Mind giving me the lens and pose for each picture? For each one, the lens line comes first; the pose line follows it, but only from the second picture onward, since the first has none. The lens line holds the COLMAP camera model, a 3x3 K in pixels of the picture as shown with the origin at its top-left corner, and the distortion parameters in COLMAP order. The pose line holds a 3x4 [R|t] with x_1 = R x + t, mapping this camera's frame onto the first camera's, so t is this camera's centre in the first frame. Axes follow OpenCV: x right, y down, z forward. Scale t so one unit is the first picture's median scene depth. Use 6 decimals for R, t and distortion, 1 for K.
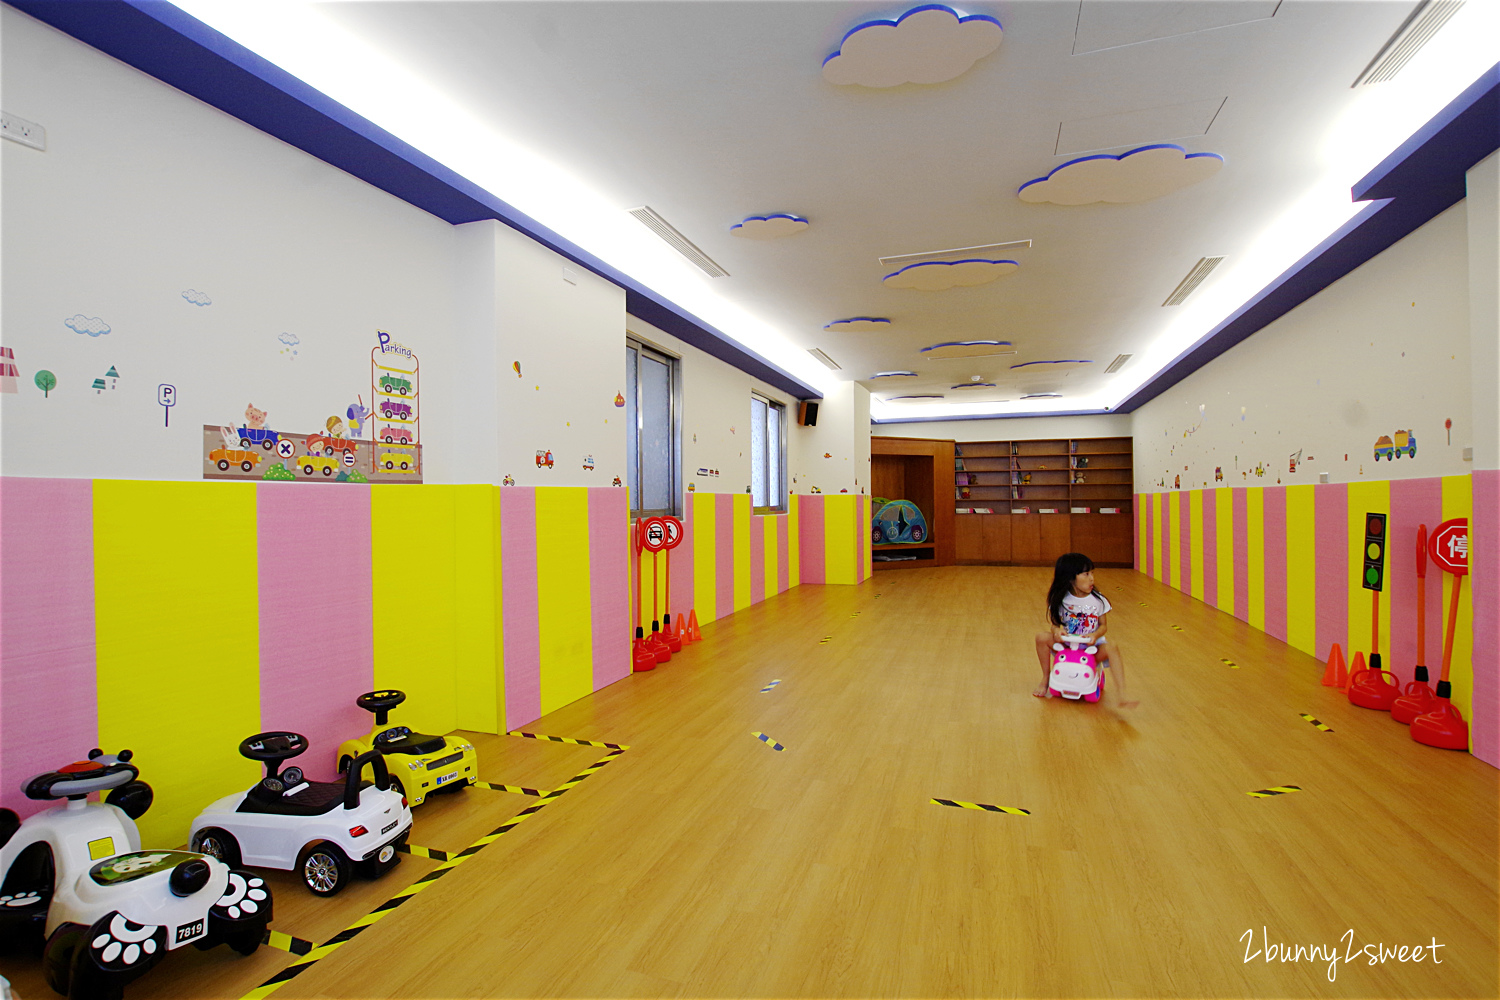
lens RADIAL K [[691.7, 0, 747.1], [0, 691.7, 495.3], [0, 0, 1]] dist [-0.025148, 0.001366]
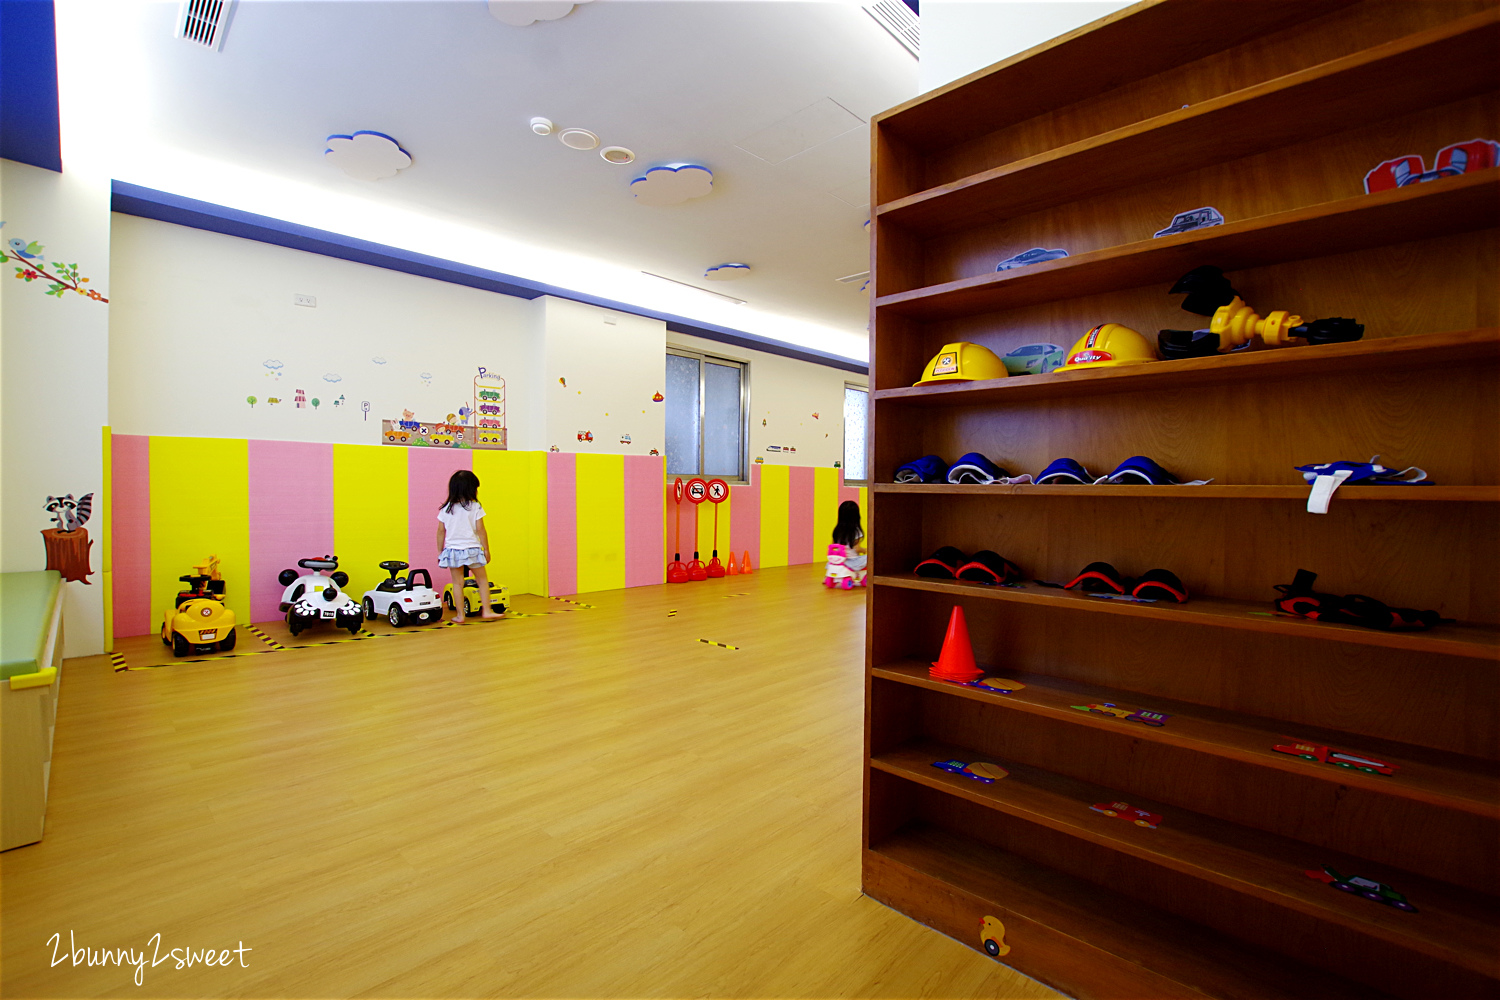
lens RADIAL K [[691.7, 0, 773.9], [0, 691.7, 498.0], [0, 0, 1]] dist [-0.025148, 0.001366]
pose [[0.909323, 0.023460, -0.415430, 0.937053], [-0.015463, 0.999625, 0.022604, 0.057888], [0.415805, -0.014130, 0.909344, -0.350120]]
